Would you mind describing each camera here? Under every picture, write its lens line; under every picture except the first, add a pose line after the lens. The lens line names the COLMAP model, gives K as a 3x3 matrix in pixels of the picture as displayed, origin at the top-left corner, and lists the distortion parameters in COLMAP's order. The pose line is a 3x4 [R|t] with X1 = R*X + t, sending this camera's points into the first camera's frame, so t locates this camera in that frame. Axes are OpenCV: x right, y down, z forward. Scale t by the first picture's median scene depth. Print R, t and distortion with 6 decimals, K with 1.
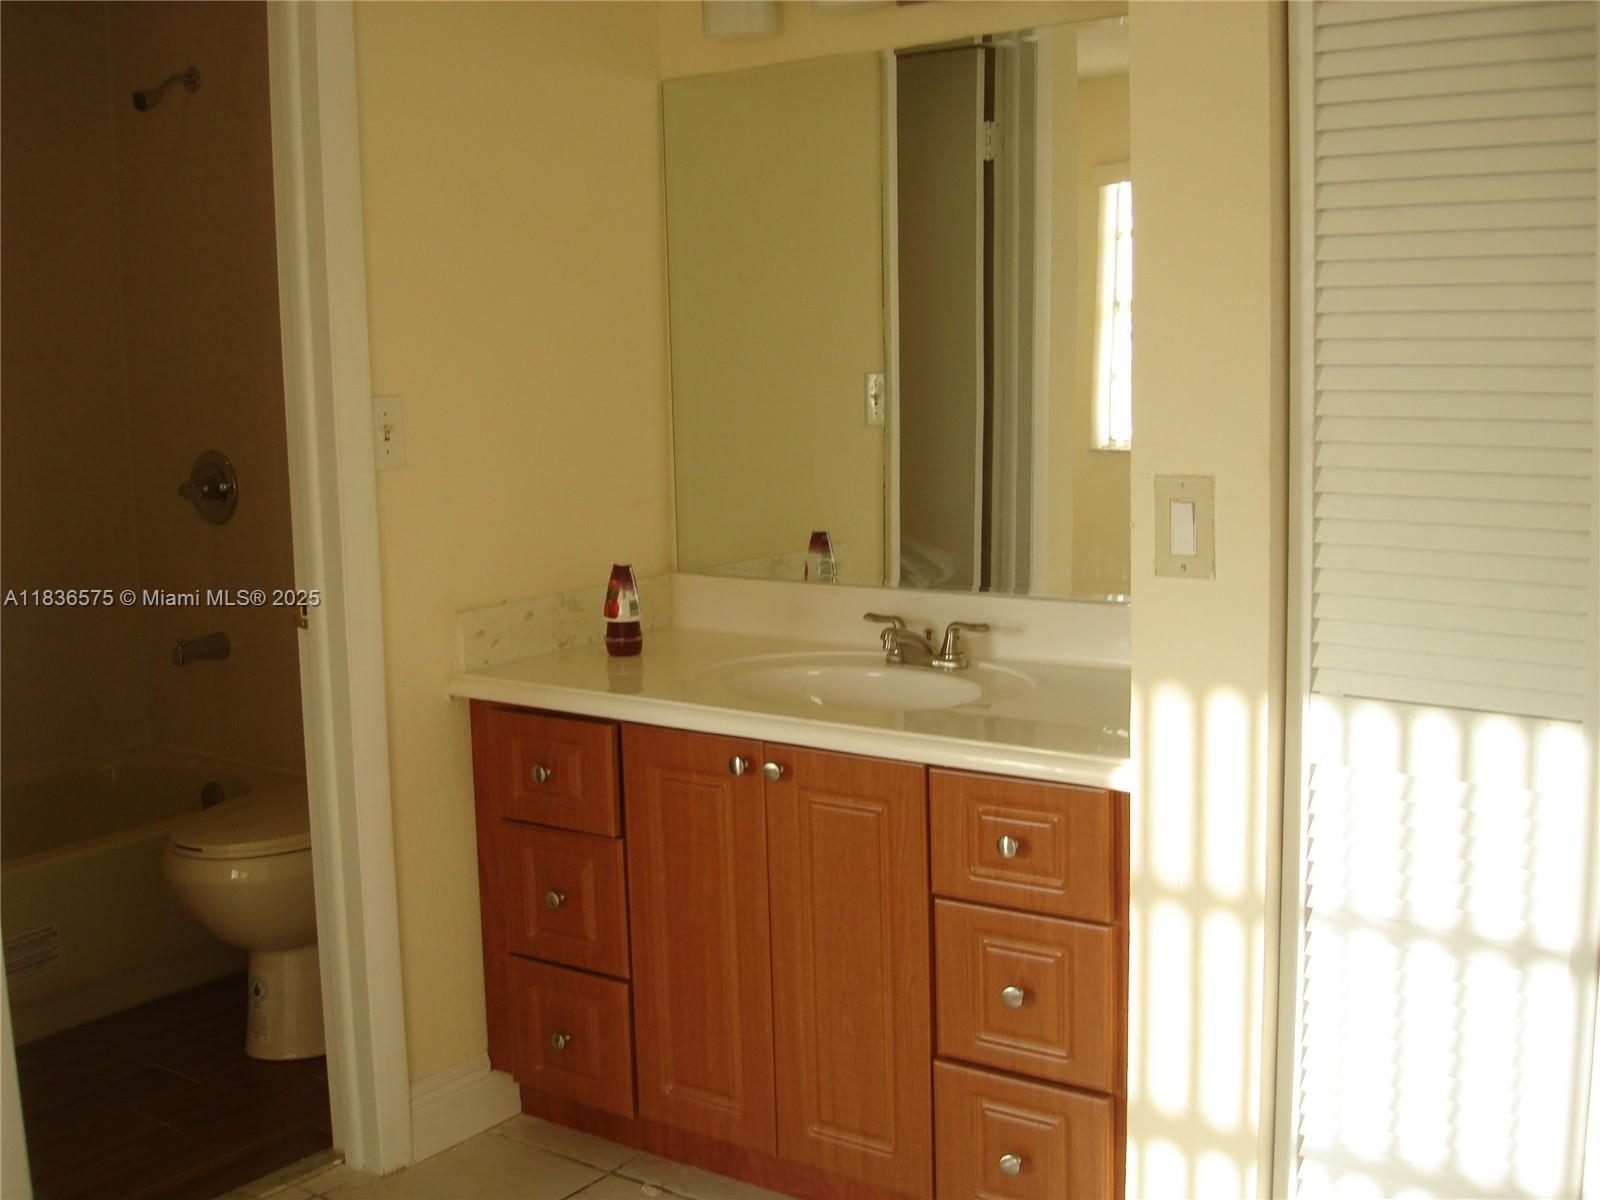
lens RADIAL K [[1799.3, 0, 800.0], [0, 1799.3, 600.0], [0, 0, 1]] dist [-0.094003, -0.086620]
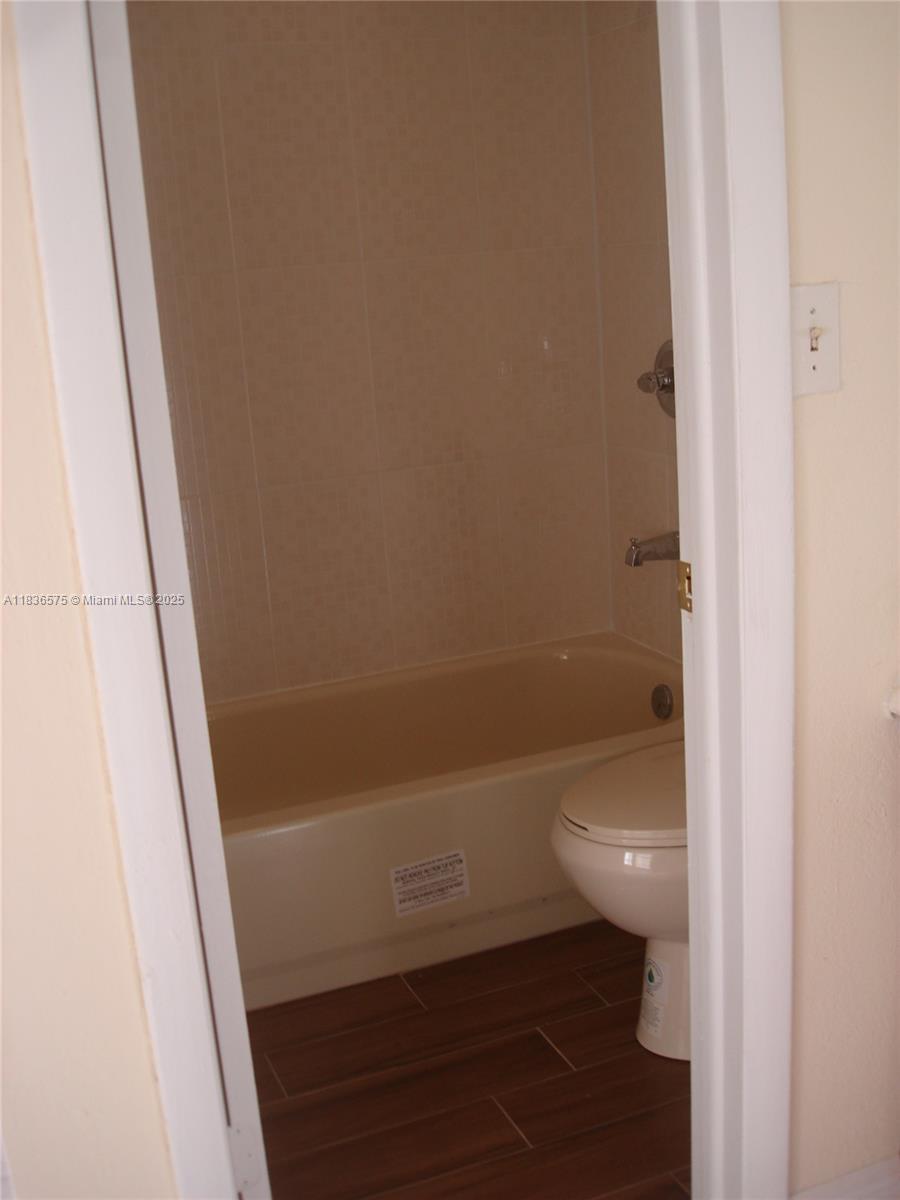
lens RADIAL K [[1349.5, 0, 450.0], [0, 1349.5, 600.0], [0, 0, 1]] dist [-0.094003, -0.086620]
pose [[0.847206, 0.090747, -0.523456, -0.064355], [-0.022185, 0.990487, 0.135805, -0.053249], [0.530801, -0.103442, 0.841160, 0.426995]]
